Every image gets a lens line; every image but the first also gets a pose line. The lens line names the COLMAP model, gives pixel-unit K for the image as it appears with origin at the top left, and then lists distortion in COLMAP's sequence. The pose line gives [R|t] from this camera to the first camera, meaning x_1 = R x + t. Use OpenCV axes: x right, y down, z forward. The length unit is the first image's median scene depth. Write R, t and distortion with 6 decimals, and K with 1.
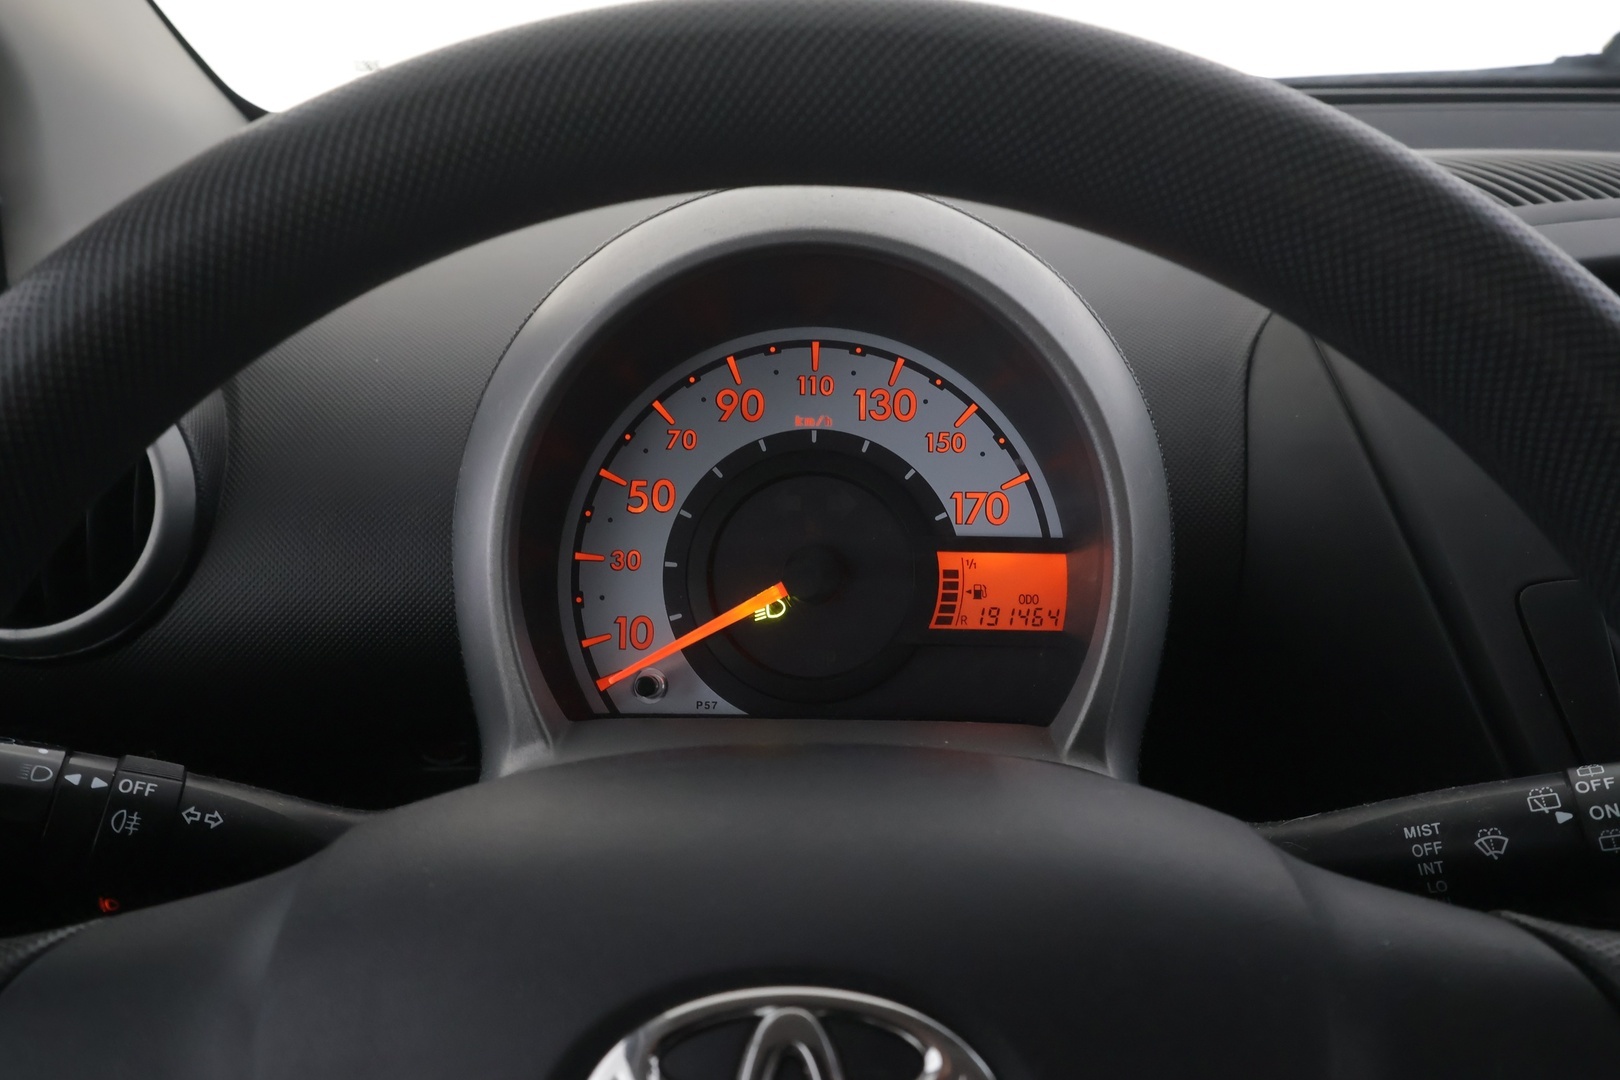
lens RADIAL K [[1262.4, 0, 807.4], [0, 1262.4, 542.8], [0, 0, 1]] dist [-0.003883, 0.005507]
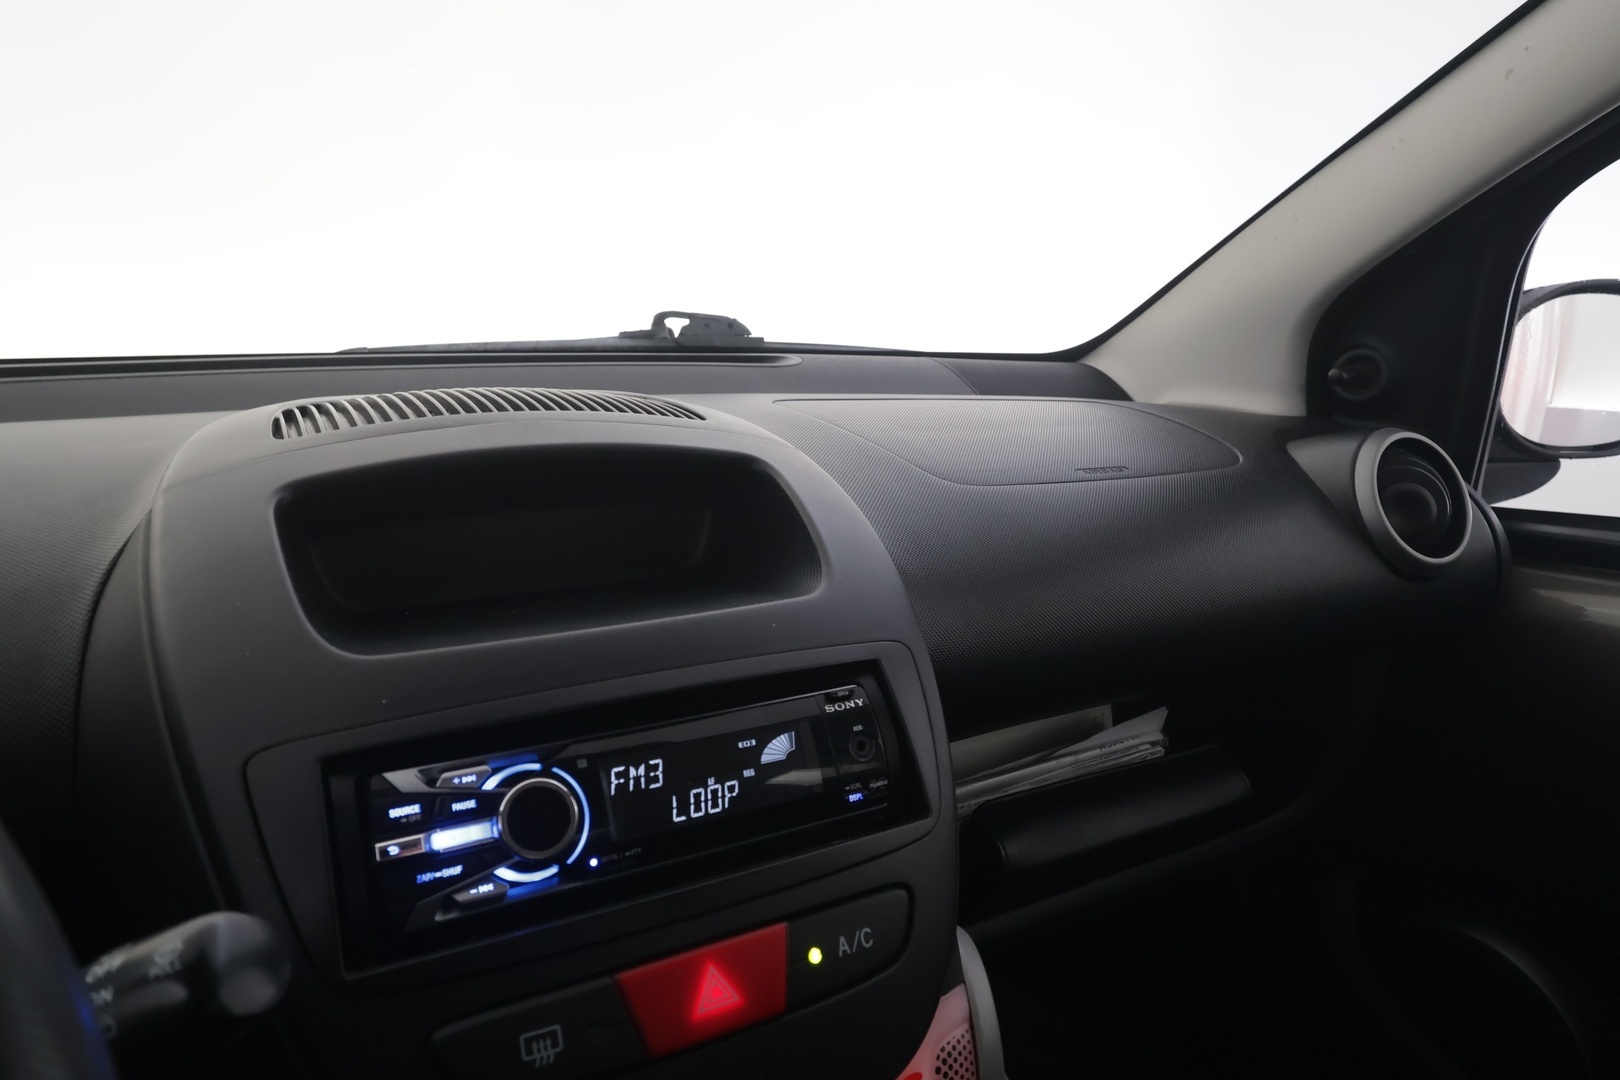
lens RADIAL K [[1006.6, 0, 811.9], [0, 1006.6, 538.2], [0, 0, 1]] dist [-0.003247, -0.001912]
pose [[0.877639, -0.084717, 0.471777, 0.610332], [0.172111, 0.974315, -0.145218, 0.061606], [-0.447357, 0.208647, 0.869677, 0.024662]]
